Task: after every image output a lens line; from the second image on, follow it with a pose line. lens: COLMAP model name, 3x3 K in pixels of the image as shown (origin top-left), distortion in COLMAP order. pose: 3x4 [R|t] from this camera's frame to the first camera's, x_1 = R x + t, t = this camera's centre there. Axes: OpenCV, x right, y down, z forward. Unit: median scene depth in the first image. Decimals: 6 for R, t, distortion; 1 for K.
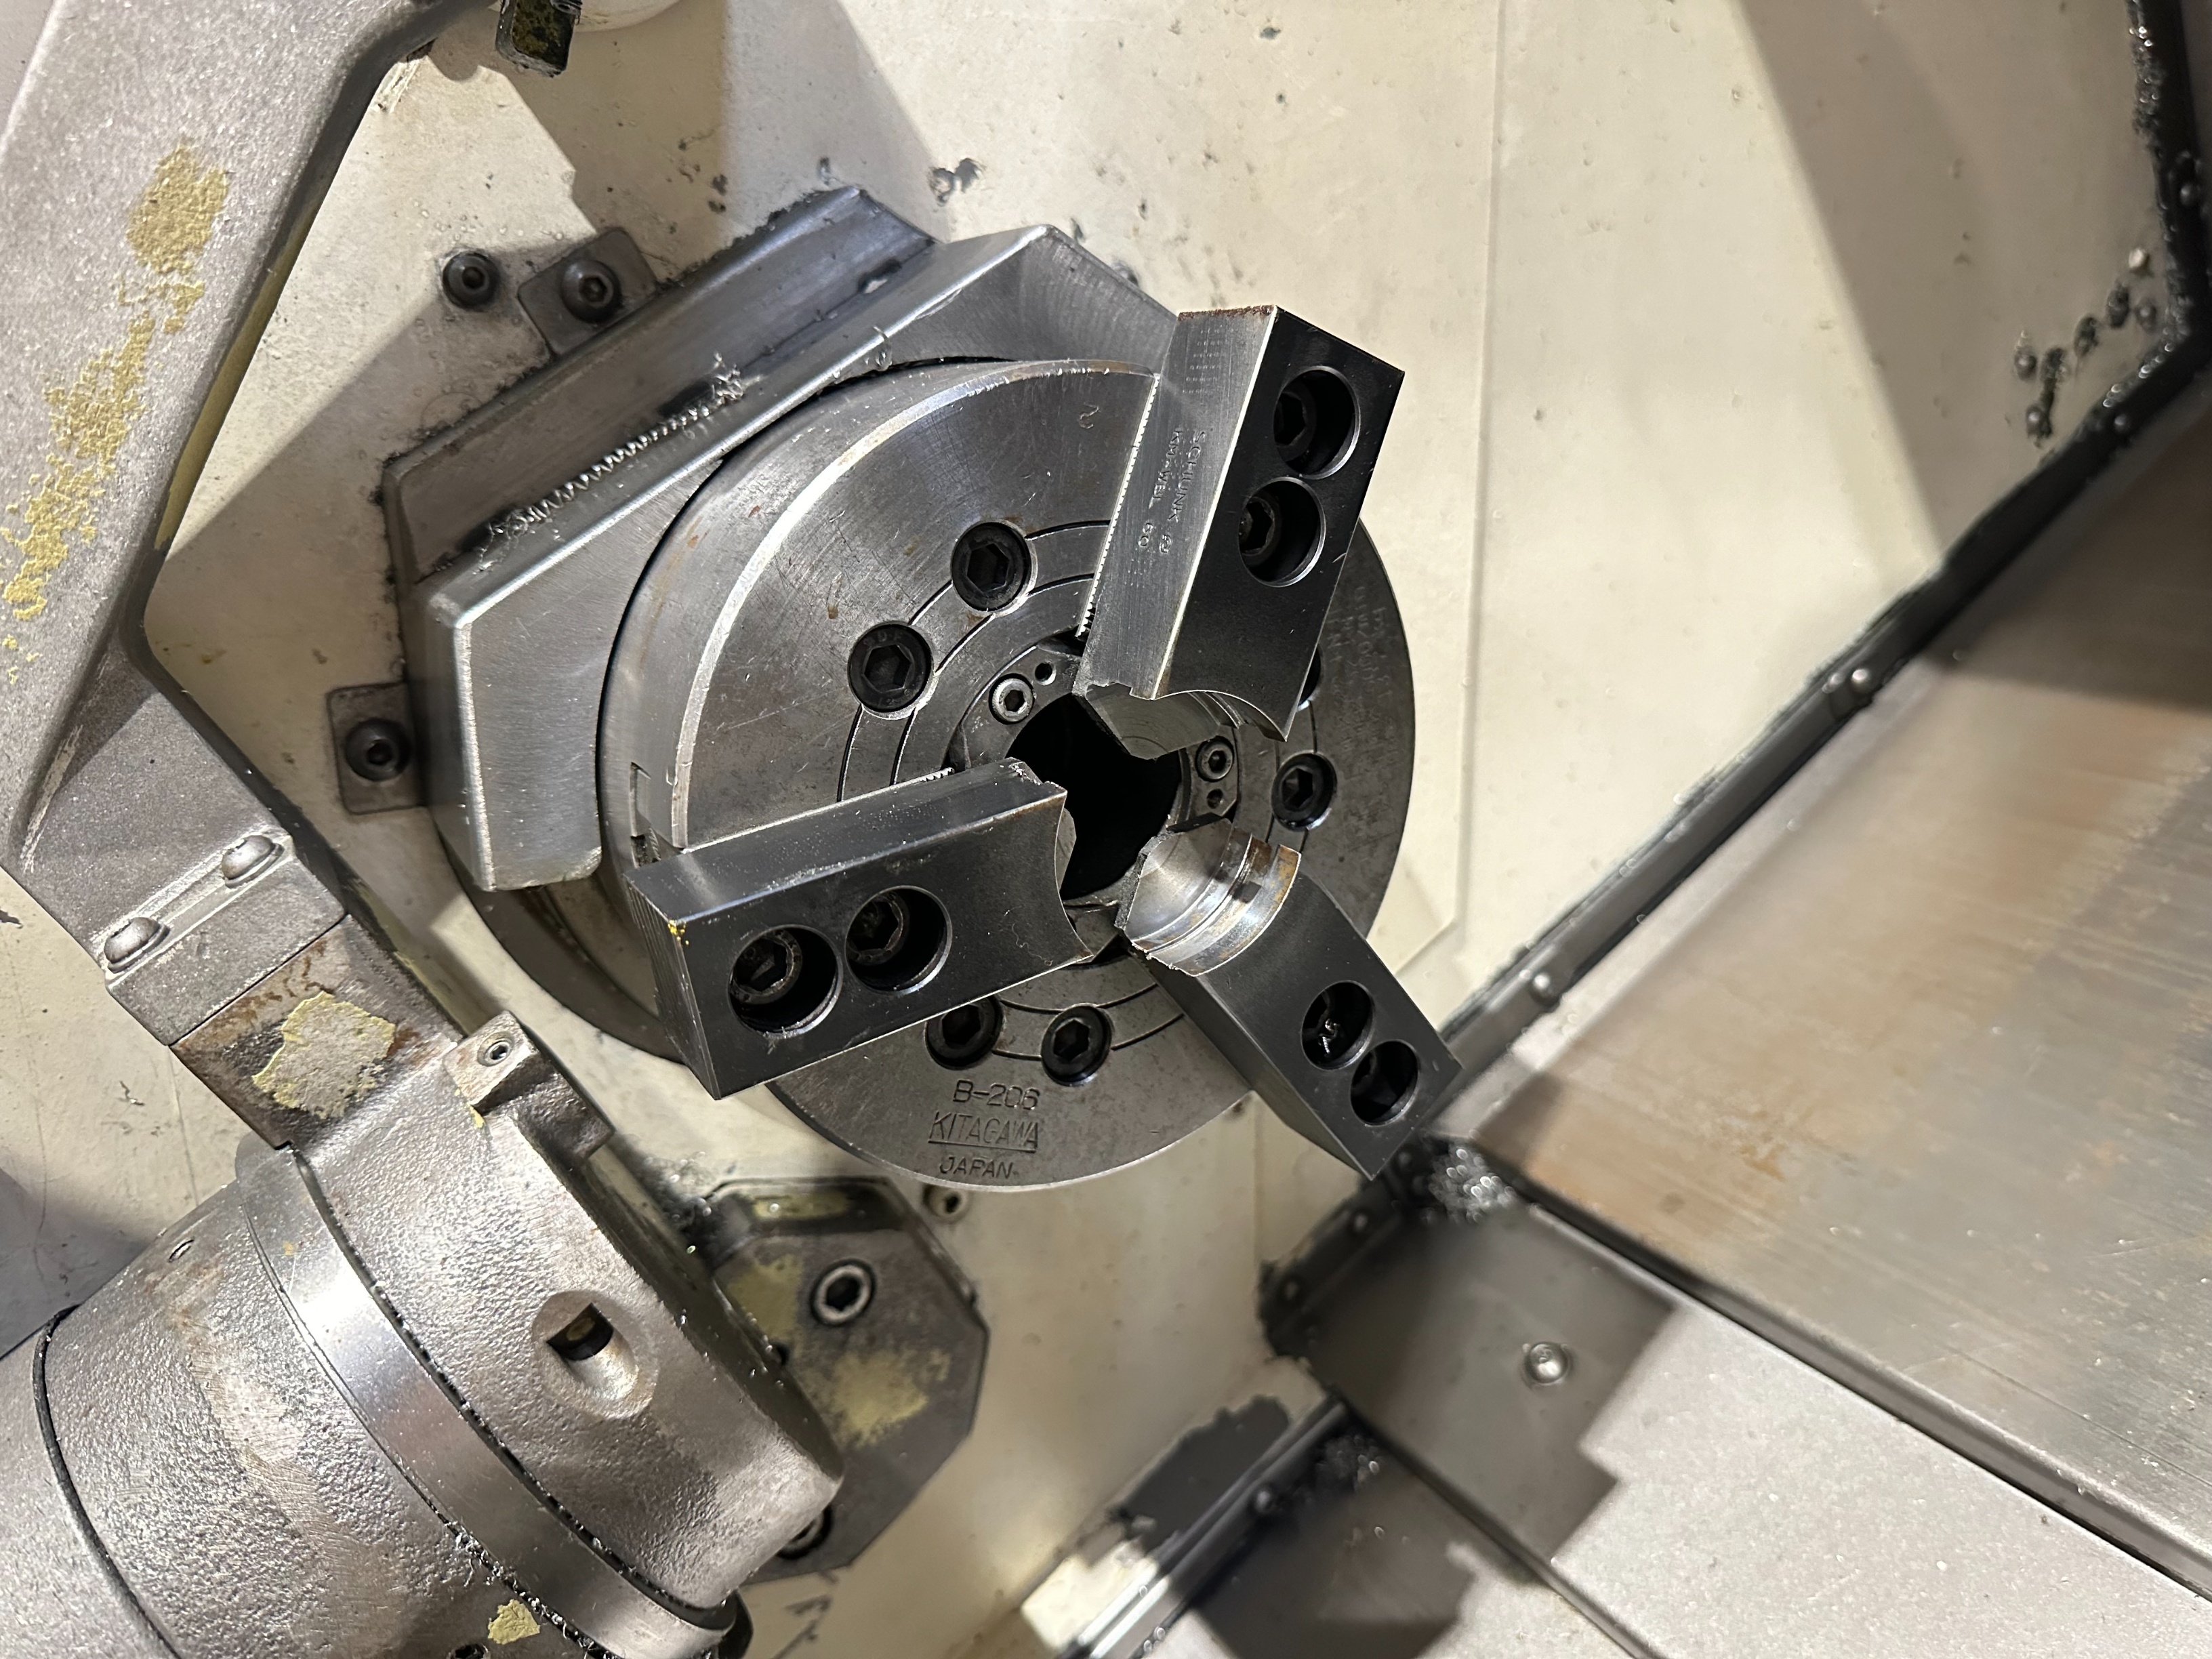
lens RADIAL K [[1586.3, 0, 1145.9], [0, 1586.3, 817.5], [0, 0, 1]] dist [0.031024, -0.044248]
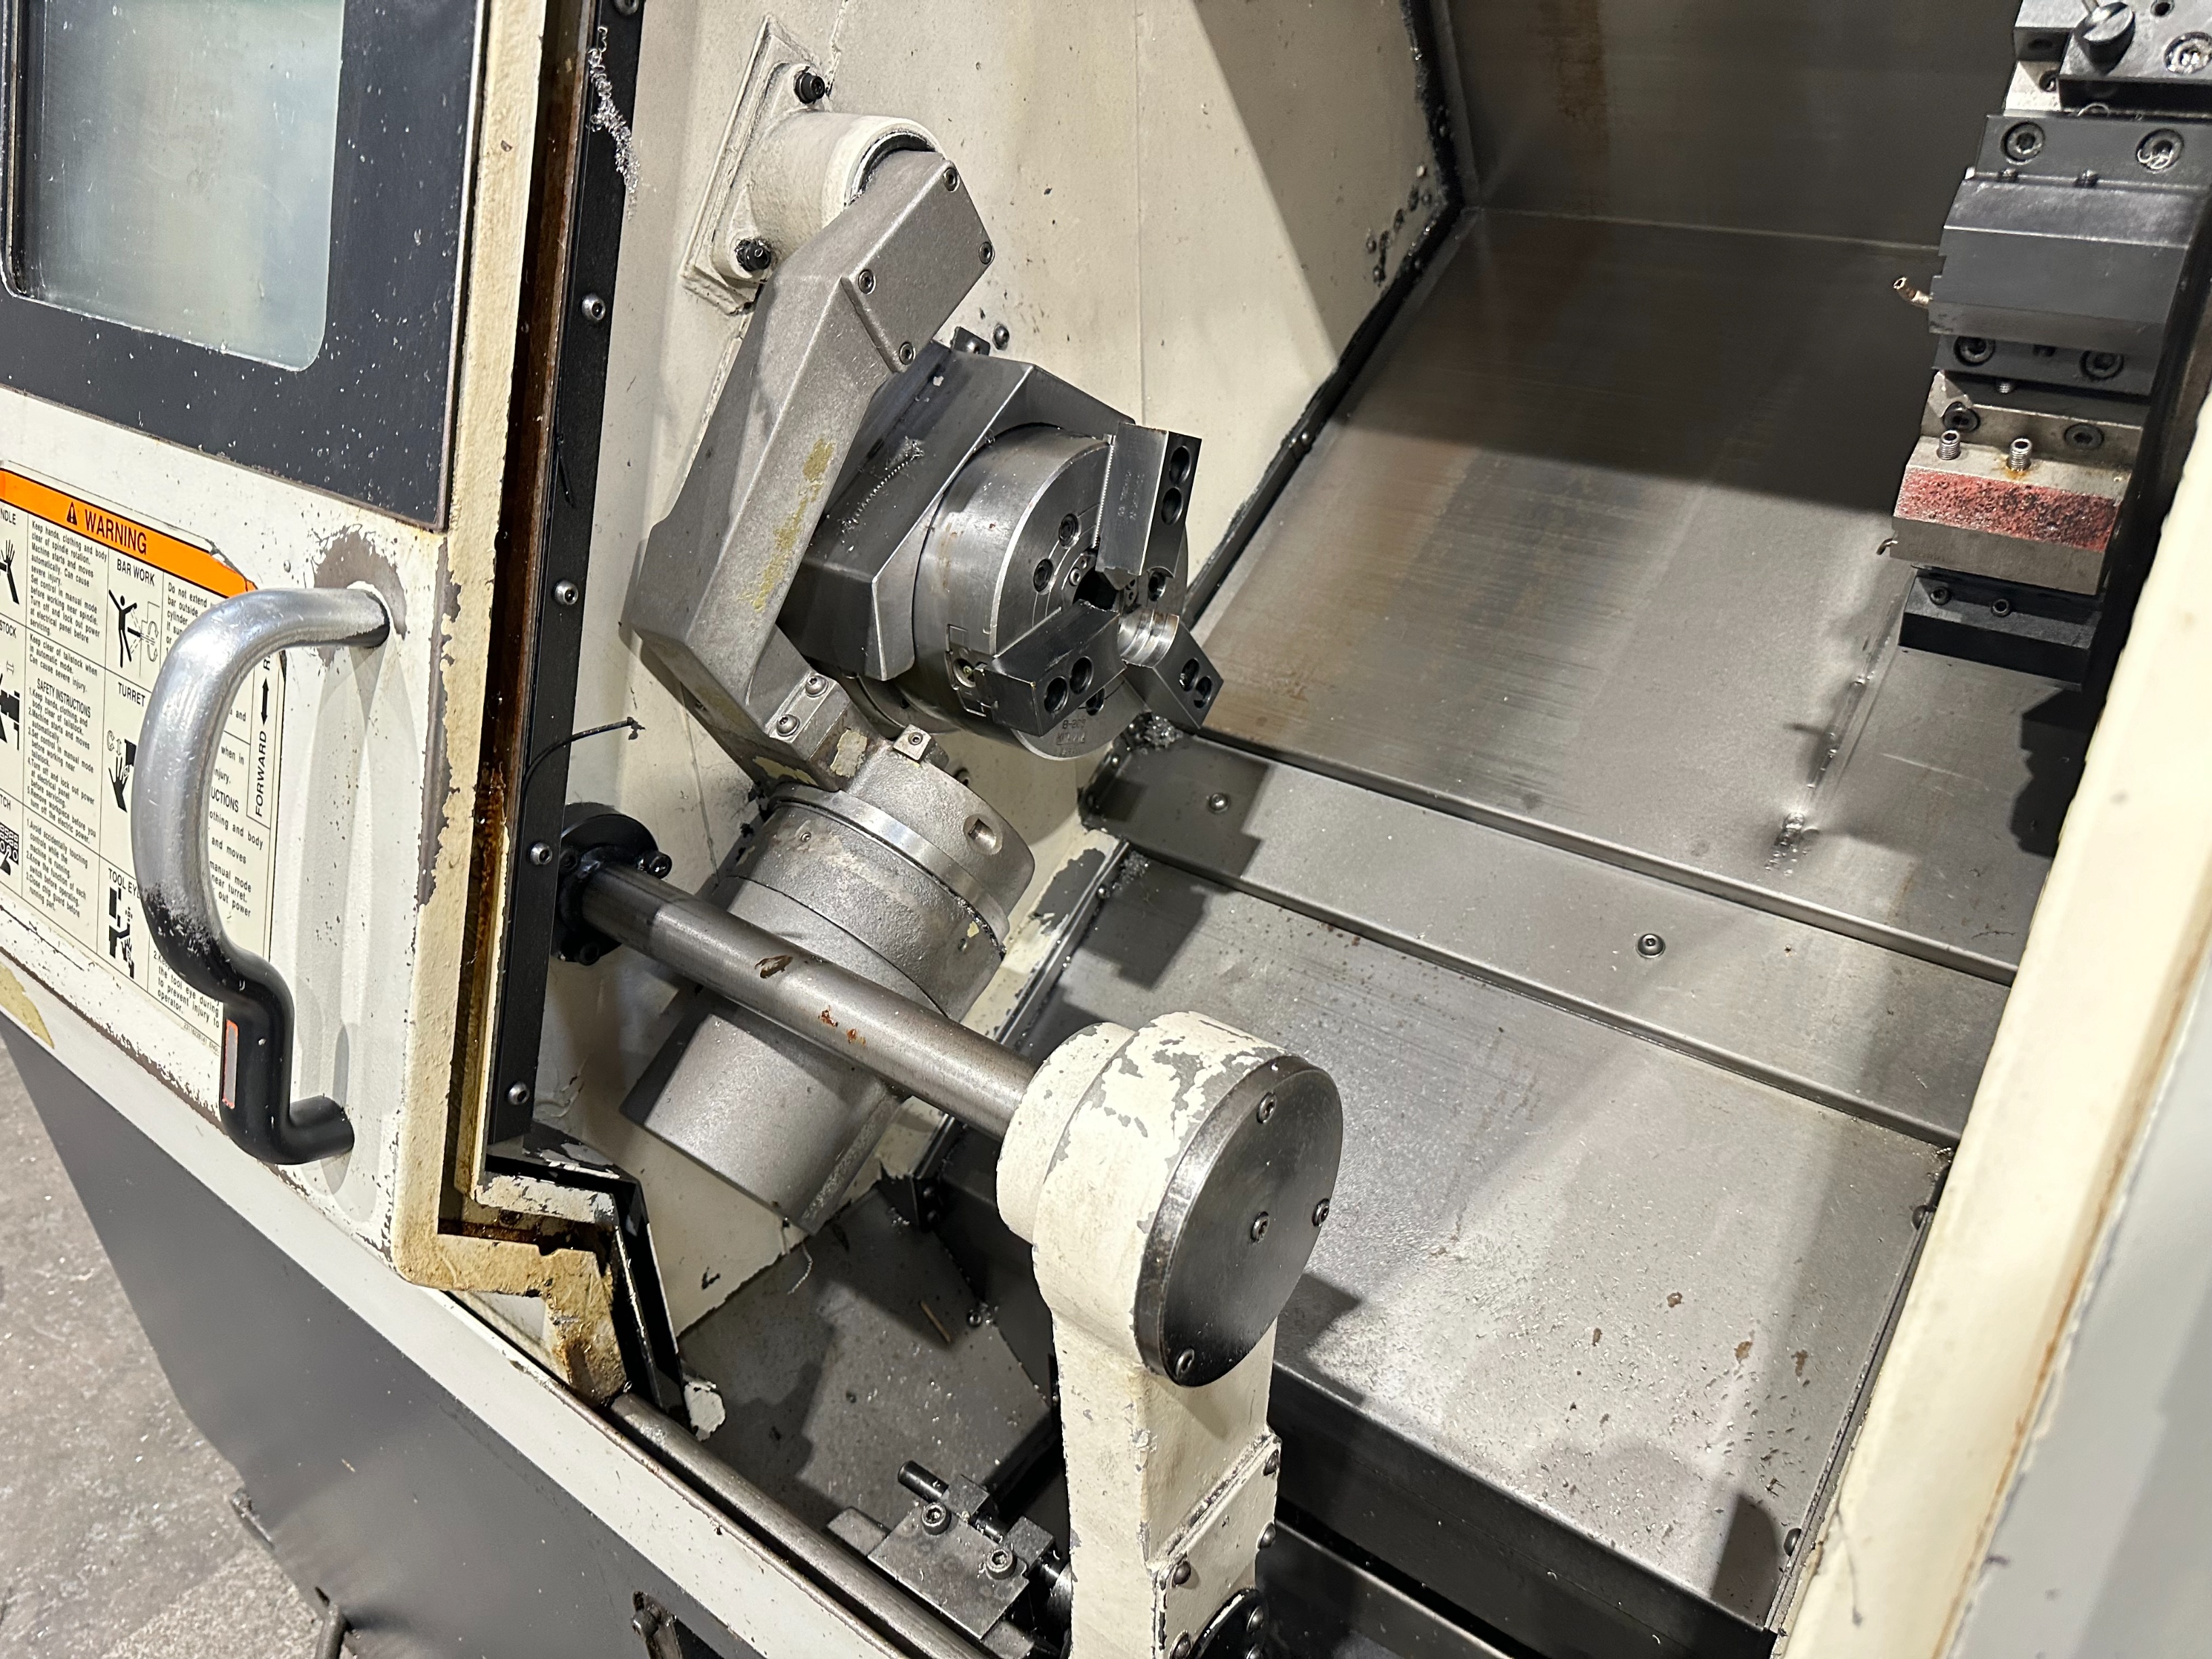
lens RADIAL K [[1586.3, 0, 1083.4], [0, 1586.3, 847.1], [0, 0, 1]] dist [0.031024, -0.044248]
pose [[0.931824, -0.205040, 0.299438, -0.565723], [0.117753, 0.951281, 0.284953, -0.234620], [-0.343276, -0.230267, 0.910571, -0.904291]]
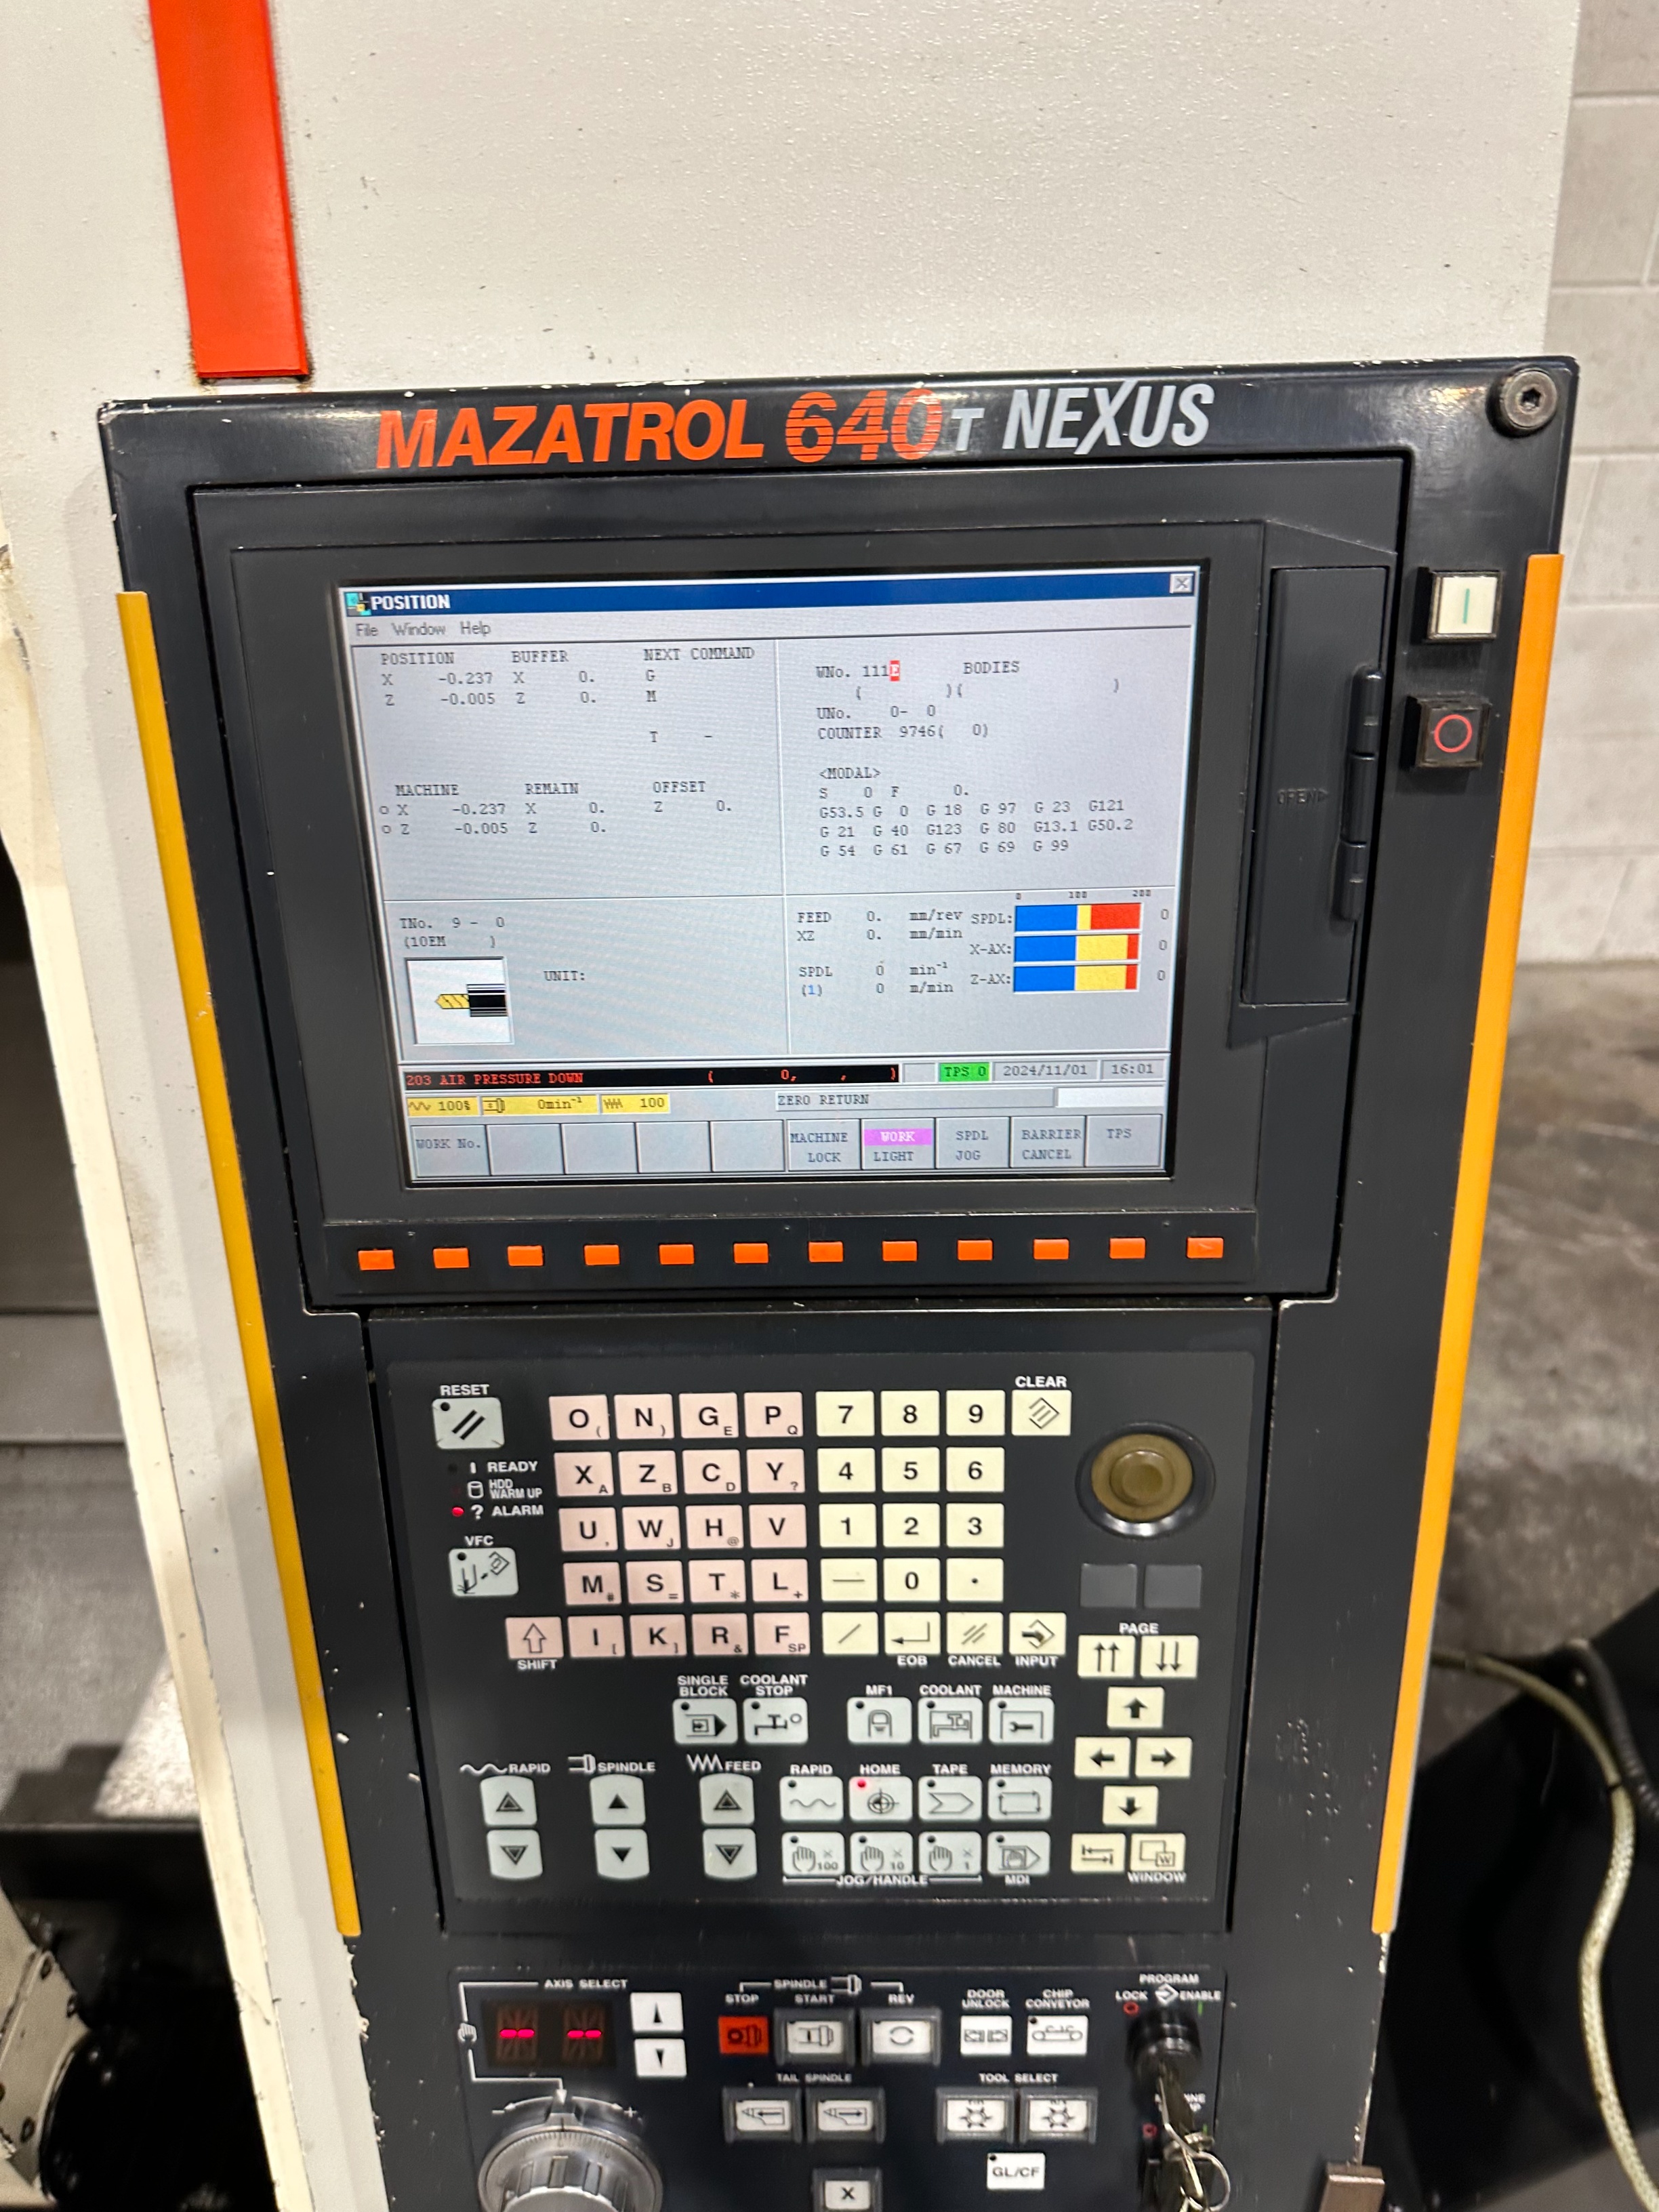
lens RADIAL K [[1586.3, 0, 809.1], [0, 1586.3, 1105.5], [0, 0, 1]] dist [0.031024, -0.044248]
pose [[0.518617, -0.532167, 0.669204, -0.351006], [0.245210, 0.842385, 0.479853, -0.757135], [-0.819090, -0.084765, 0.567368, -1.434698]]
